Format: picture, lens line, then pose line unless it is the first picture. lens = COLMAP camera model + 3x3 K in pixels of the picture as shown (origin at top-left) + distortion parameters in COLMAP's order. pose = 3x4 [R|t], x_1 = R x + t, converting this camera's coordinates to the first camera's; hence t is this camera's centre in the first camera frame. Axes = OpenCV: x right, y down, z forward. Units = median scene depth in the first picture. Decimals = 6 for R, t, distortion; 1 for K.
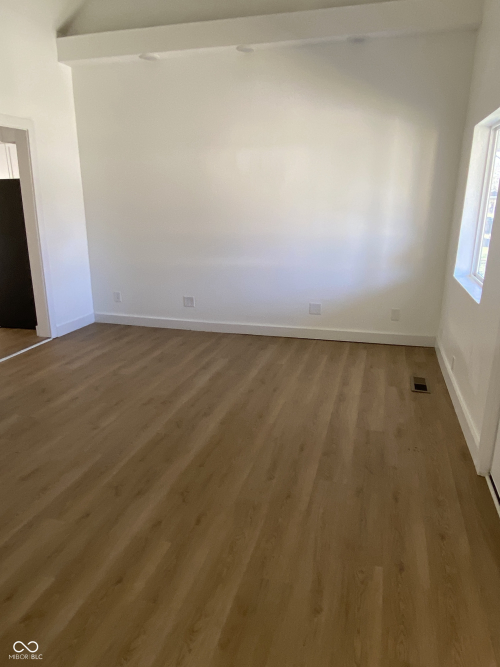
lens RADIAL K [[478.3, 0, 250.0], [0, 478.3, 333.5], [0, 0, 1]] dist [0.006664, -0.000899]
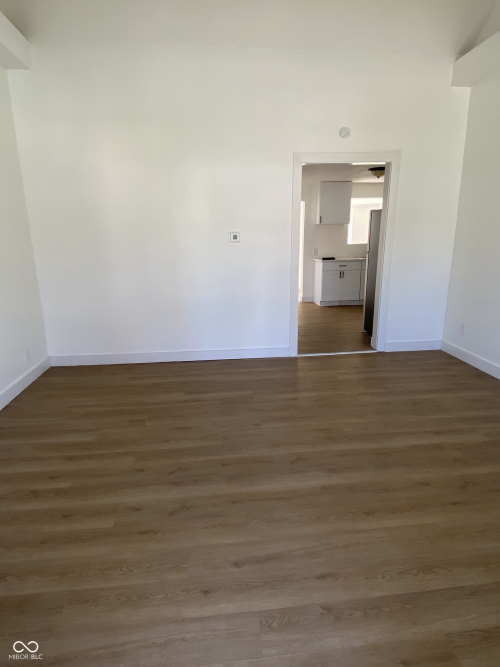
lens RADIAL K [[397.8, 0, 250.0], [0, 397.8, 333.5], [0, 0, 1]] dist [0.017244, -0.002469]
pose [[0.377767, 0.235992, -0.895321, 0.368251], [-0.245727, 0.957851, 0.148793, -0.116661], [0.892698, 0.163795, 0.419834, 0.432086]]
